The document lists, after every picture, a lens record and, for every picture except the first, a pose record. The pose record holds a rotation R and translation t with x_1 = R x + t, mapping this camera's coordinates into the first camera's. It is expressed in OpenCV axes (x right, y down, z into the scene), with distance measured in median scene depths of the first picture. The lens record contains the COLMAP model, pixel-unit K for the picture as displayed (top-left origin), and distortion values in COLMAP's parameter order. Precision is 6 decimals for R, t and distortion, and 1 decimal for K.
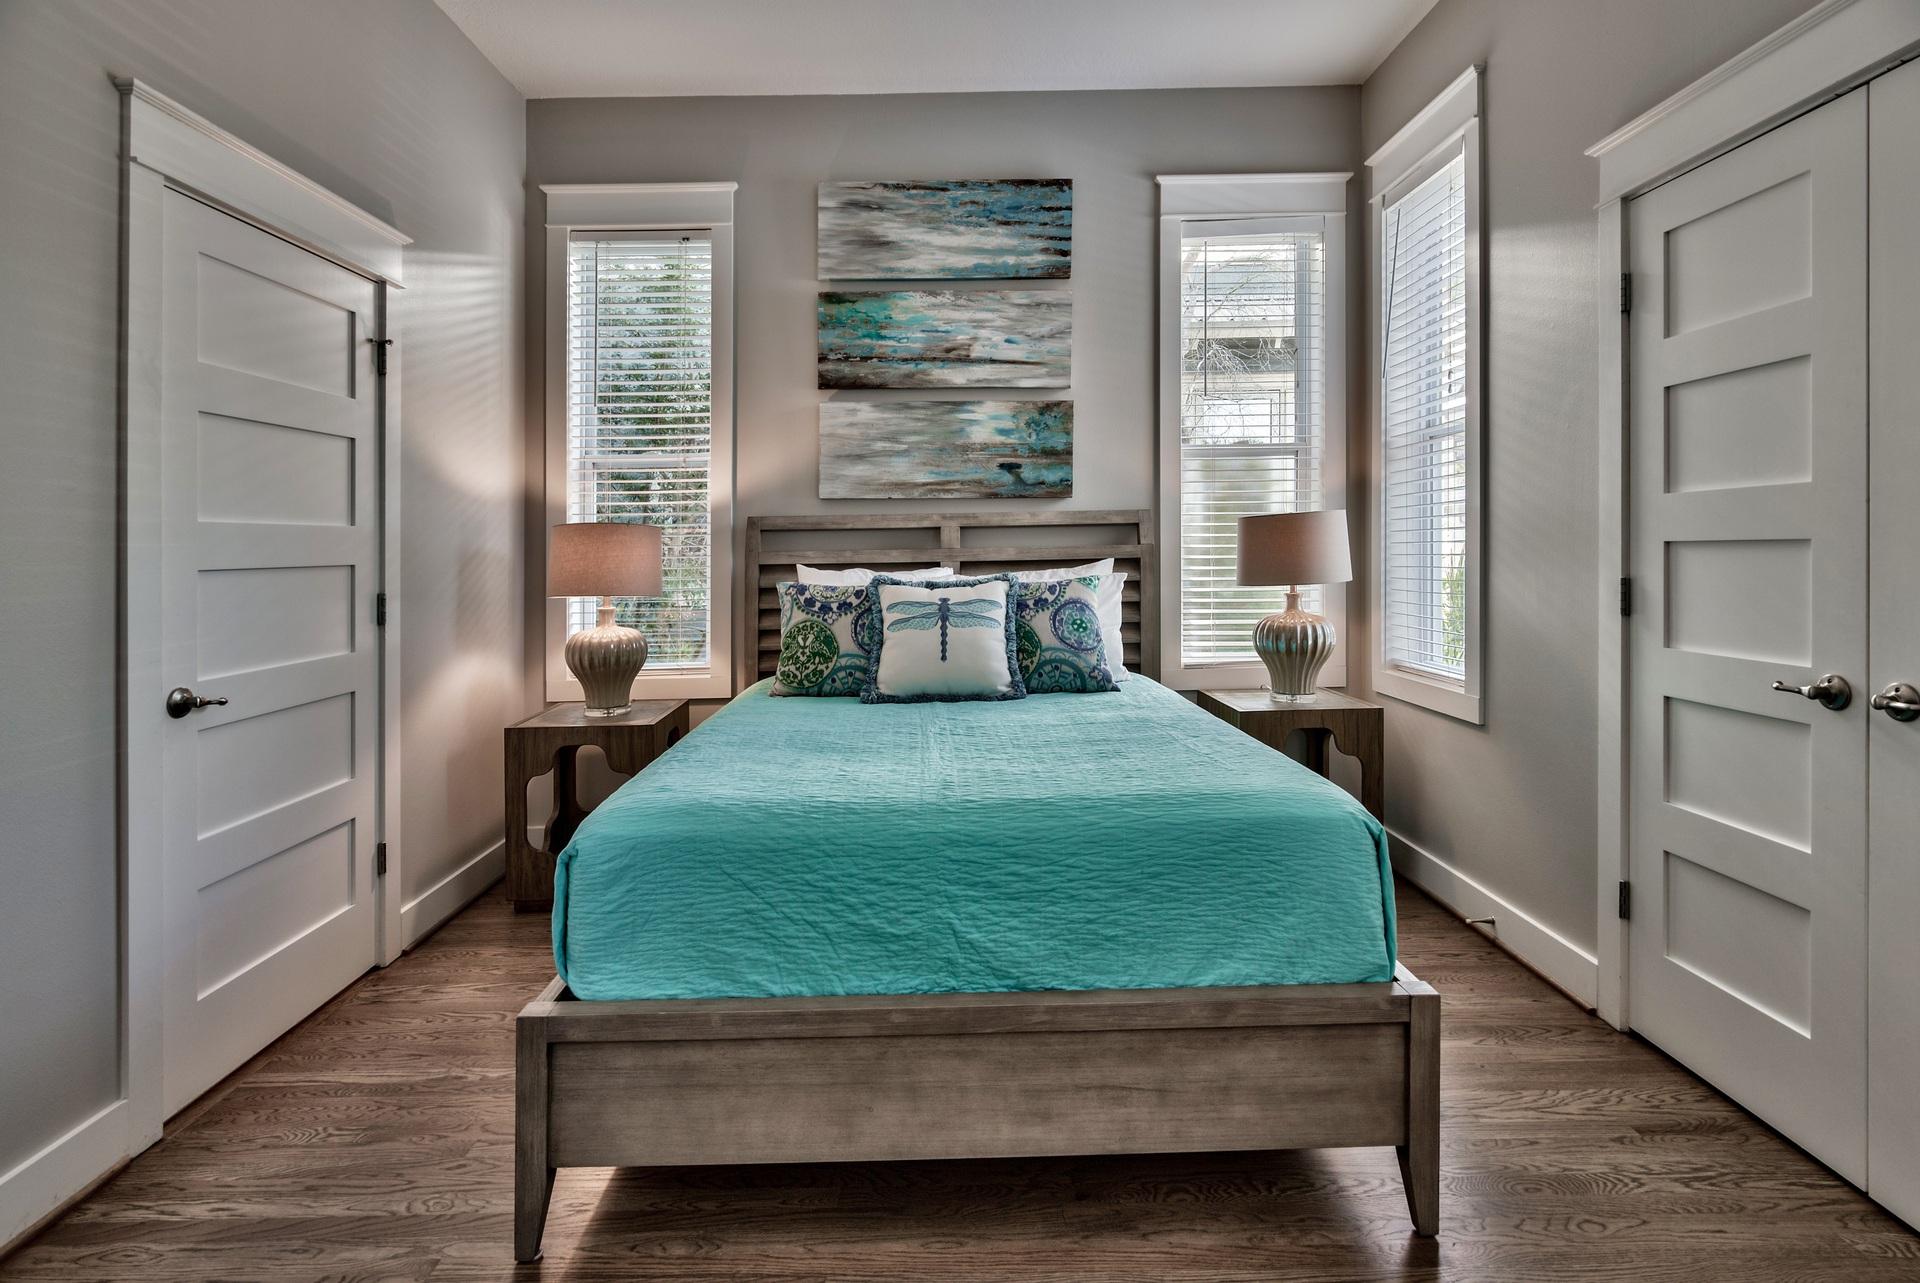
lens RADIAL K [[949.8, 0, 939.0], [0, 949.8, 531.0], [0, 0, 1]] dist [-0.001904, -0.000064]
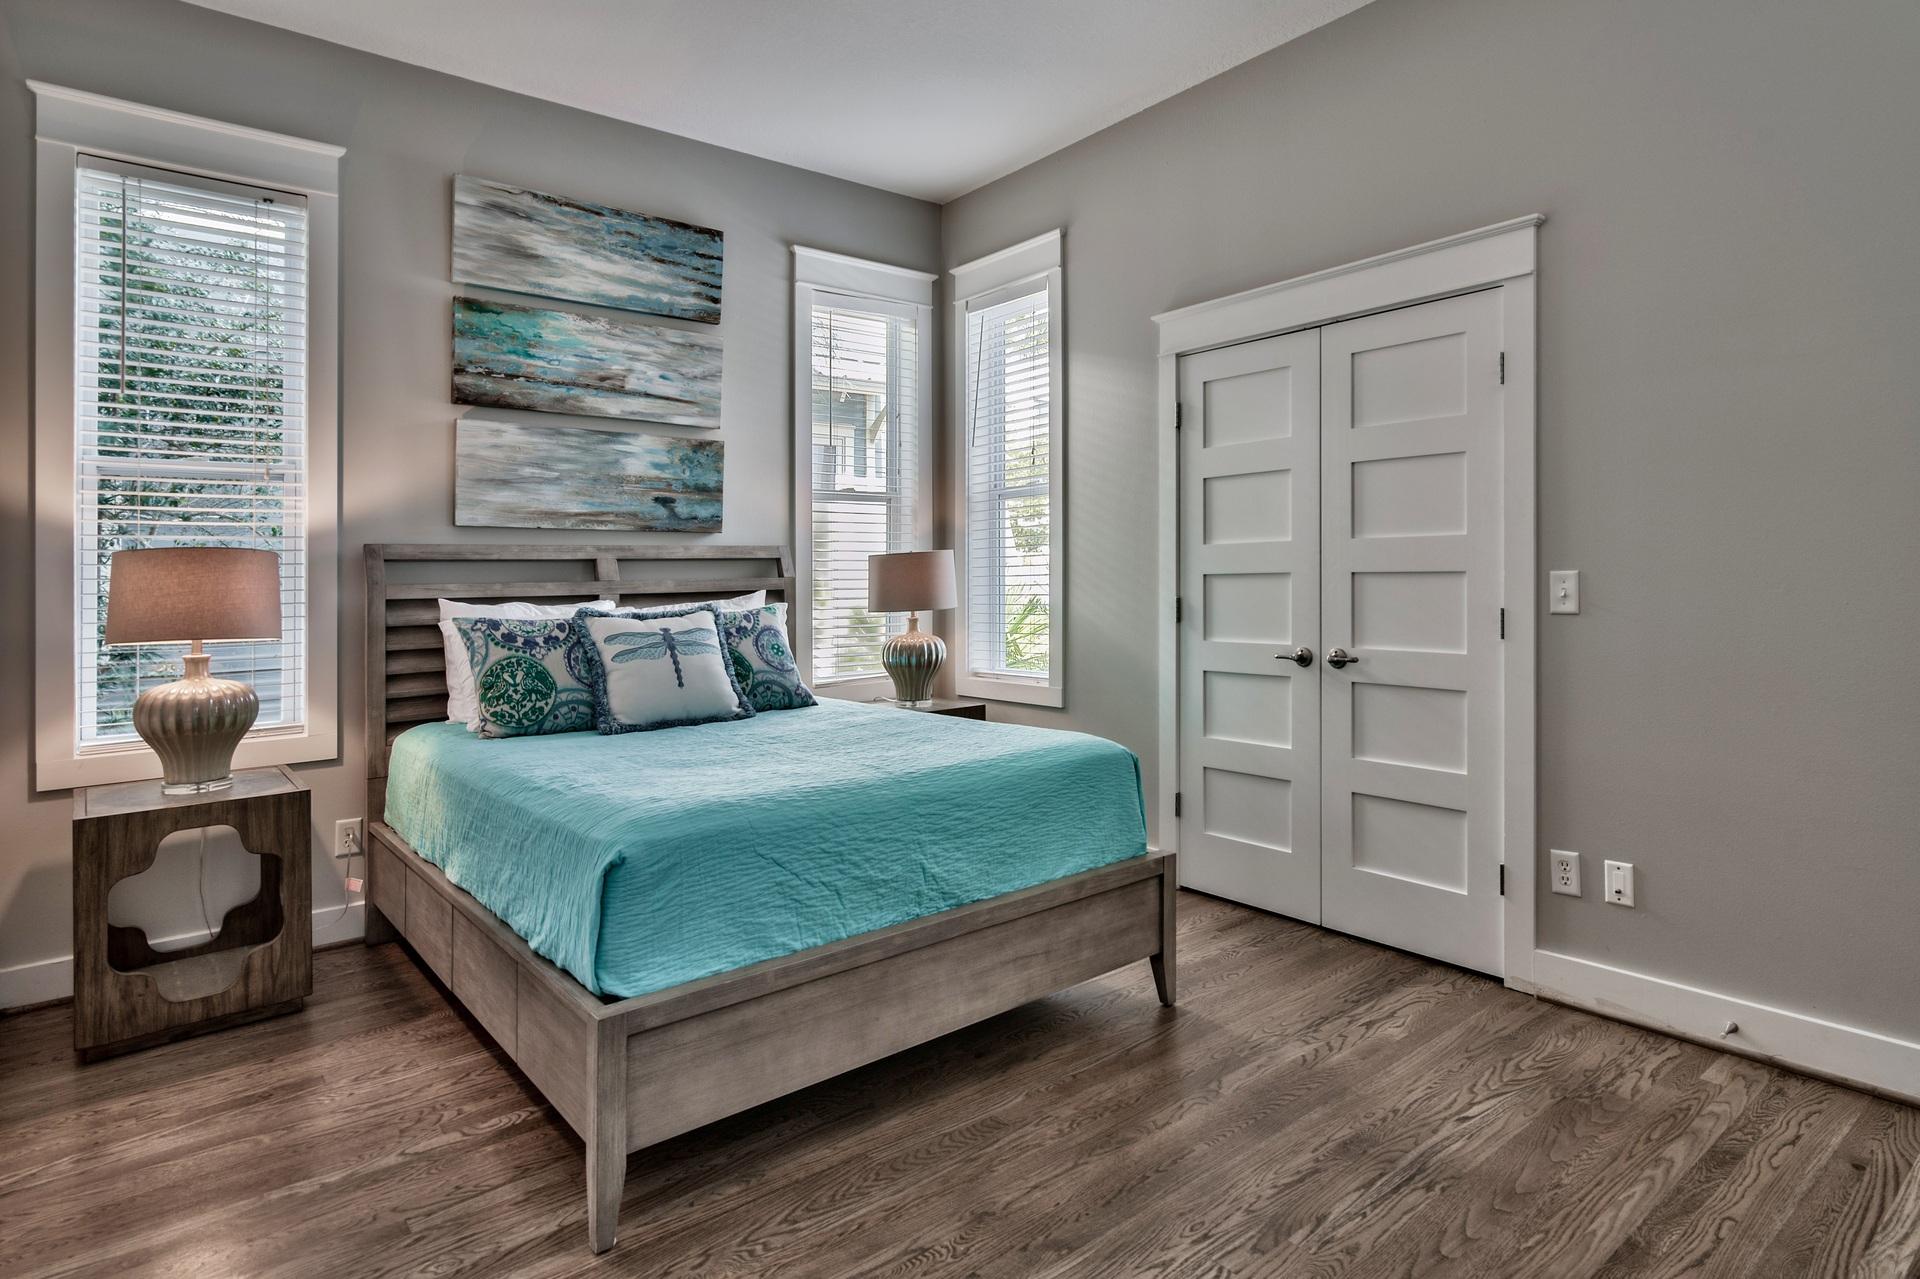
lens RADIAL K [[1012.3, 0, 978.8], [0, 1012.3, 560.0], [0, 0, 1]] dist [-0.002044, 0.001896]
pose [[0.781824, 0.013629, 0.623351, -0.417298], [-0.008420, 0.999901, -0.011301, 0.006441], [-0.623443, 0.003587, 0.781861, -0.071241]]
